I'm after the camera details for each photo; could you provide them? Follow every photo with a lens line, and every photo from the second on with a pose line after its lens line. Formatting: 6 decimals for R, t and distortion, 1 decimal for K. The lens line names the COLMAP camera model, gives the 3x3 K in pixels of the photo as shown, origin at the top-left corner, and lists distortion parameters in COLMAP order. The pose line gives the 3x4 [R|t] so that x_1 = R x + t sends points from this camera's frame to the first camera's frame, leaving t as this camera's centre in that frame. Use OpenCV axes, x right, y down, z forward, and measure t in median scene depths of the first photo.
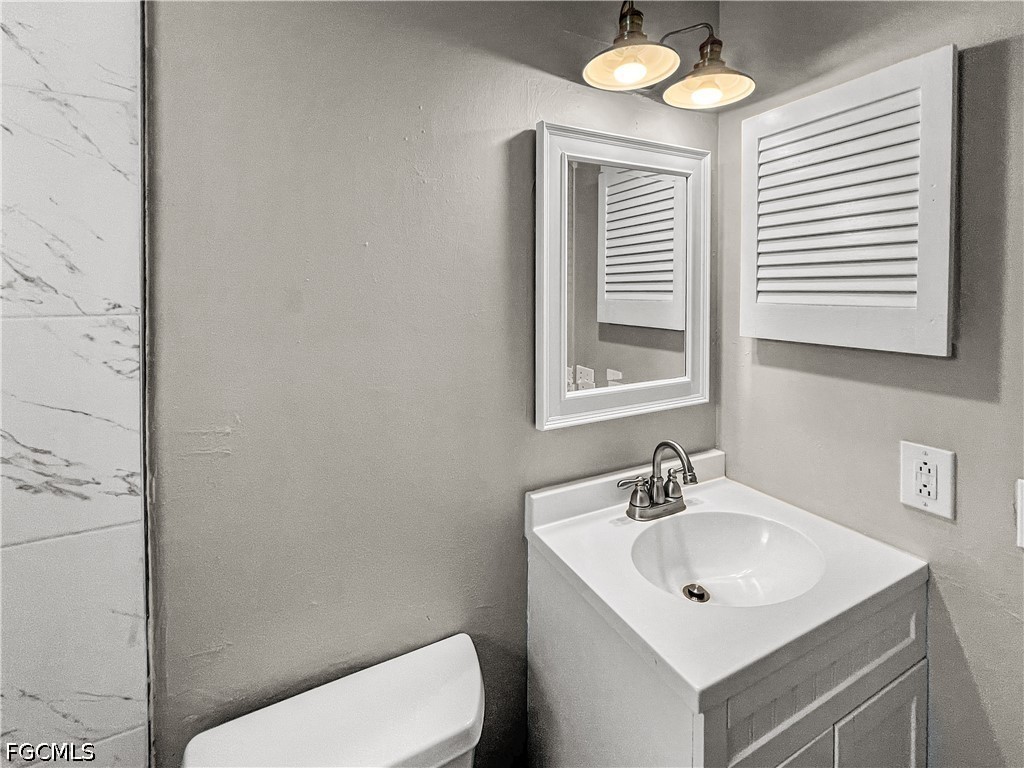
lens RADIAL K [[421.4, 0, 512.0], [0, 421.4, 384.0], [0, 0, 1]] dist [0.000800, 0.000285]
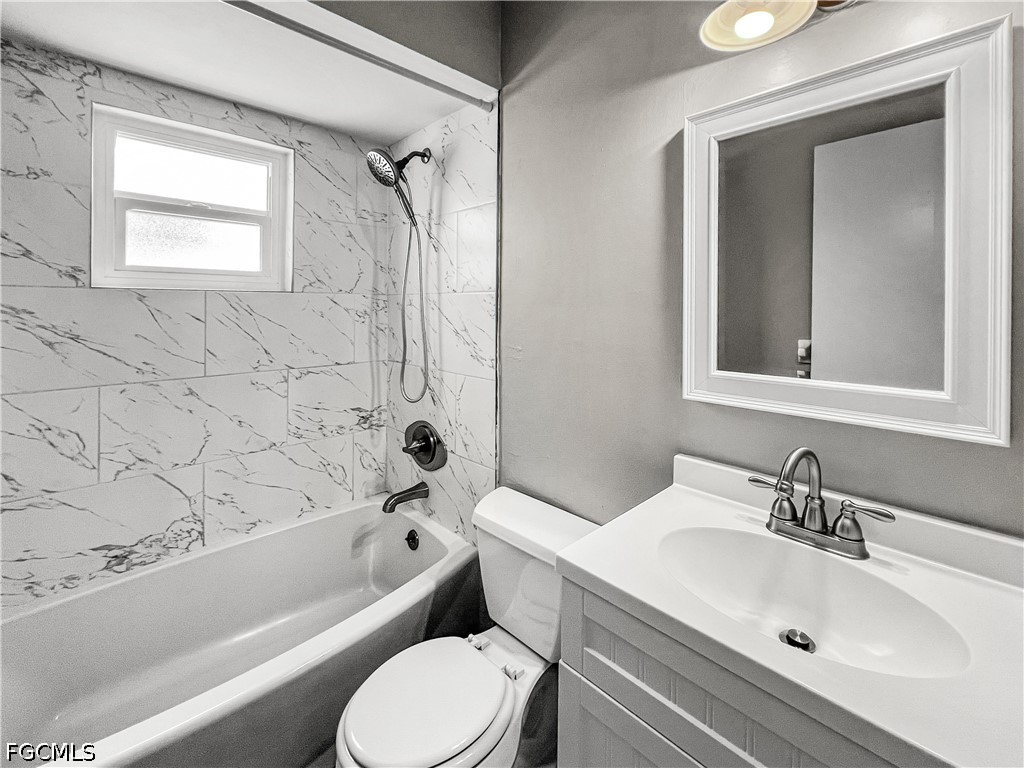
lens RADIAL K [[421.4, 0, 512.0], [0, 421.4, 384.0], [0, 0, 1]] dist [0.000800, 0.000285]
pose [[0.339150, 0.224828, -0.913471, 1.091534], [-0.125332, 0.973164, 0.192987, -0.099964], [0.932346, 0.049035, 0.358227, 0.213307]]
